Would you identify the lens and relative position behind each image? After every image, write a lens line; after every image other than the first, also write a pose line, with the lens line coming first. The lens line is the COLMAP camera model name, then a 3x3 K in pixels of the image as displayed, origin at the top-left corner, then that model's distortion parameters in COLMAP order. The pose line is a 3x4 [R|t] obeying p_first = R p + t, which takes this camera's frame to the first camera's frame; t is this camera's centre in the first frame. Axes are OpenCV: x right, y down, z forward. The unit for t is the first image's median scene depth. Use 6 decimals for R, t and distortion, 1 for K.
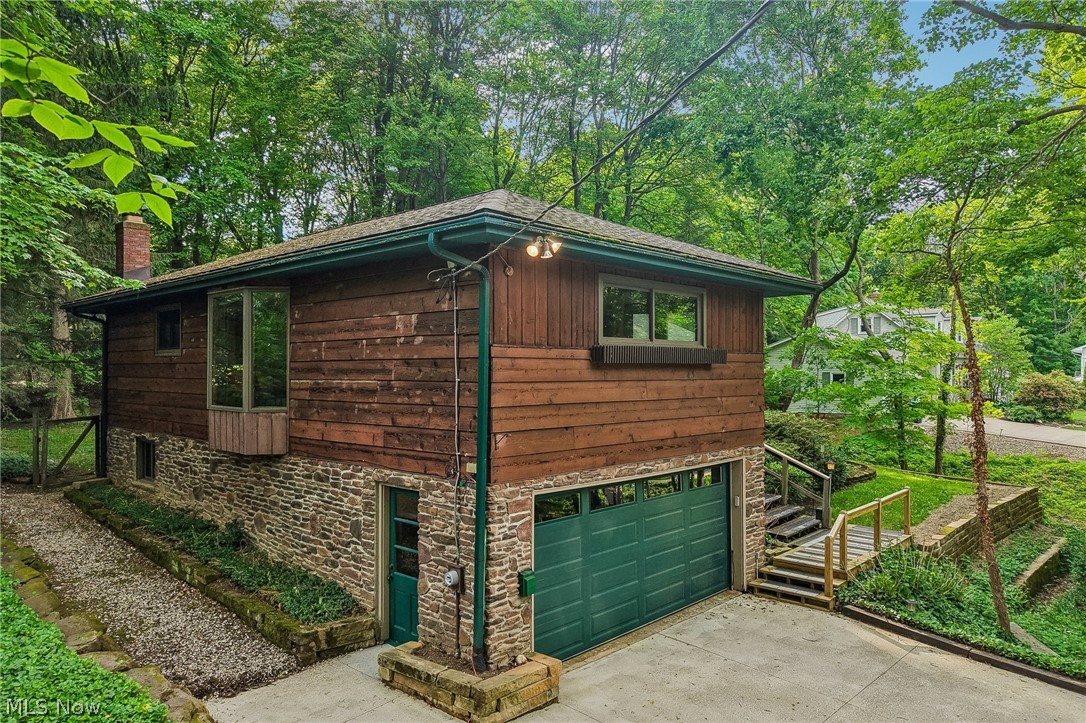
lens RADIAL K [[737.5, 0, 541.5], [0, 737.5, 359.4], [0, 0, 1]] dist [-0.014779, -0.005349]
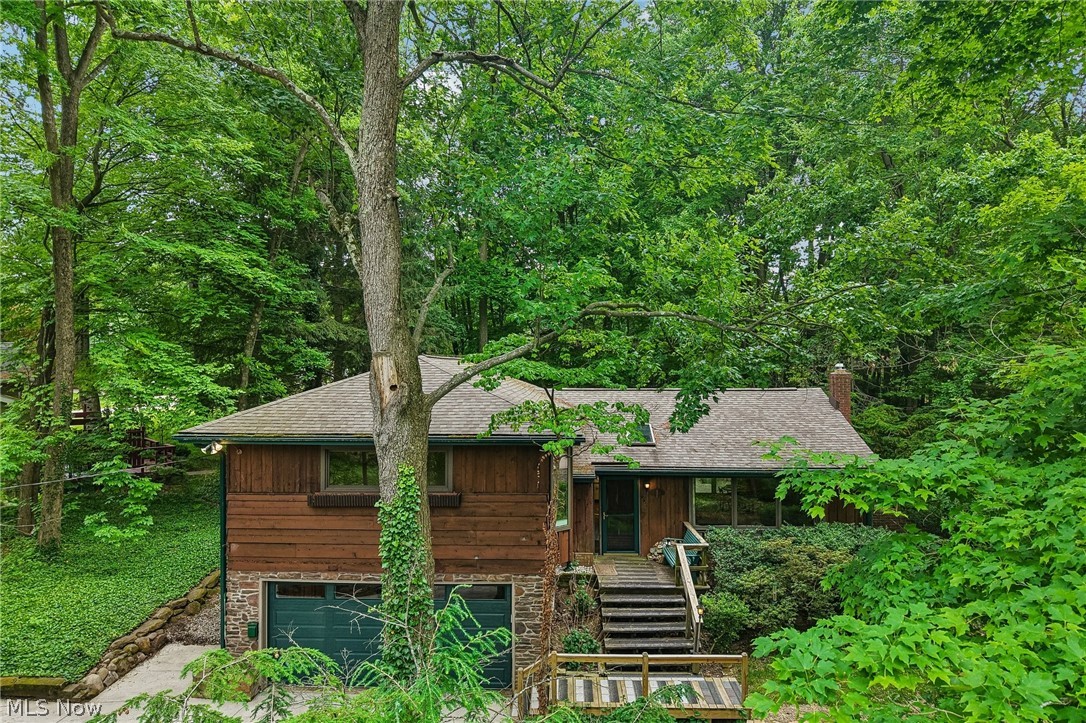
lens RADIAL K [[737.5, 0, 541.5], [0, 737.5, 363.6], [0, 0, 1]] dist [-0.014779, -0.005349]
pose [[0.669403, 0.005170, -0.742881, 1.645174], [0.009876, 0.999825, 0.015858, -0.331276], [0.742834, -0.017952, 0.669235, 0.341687]]
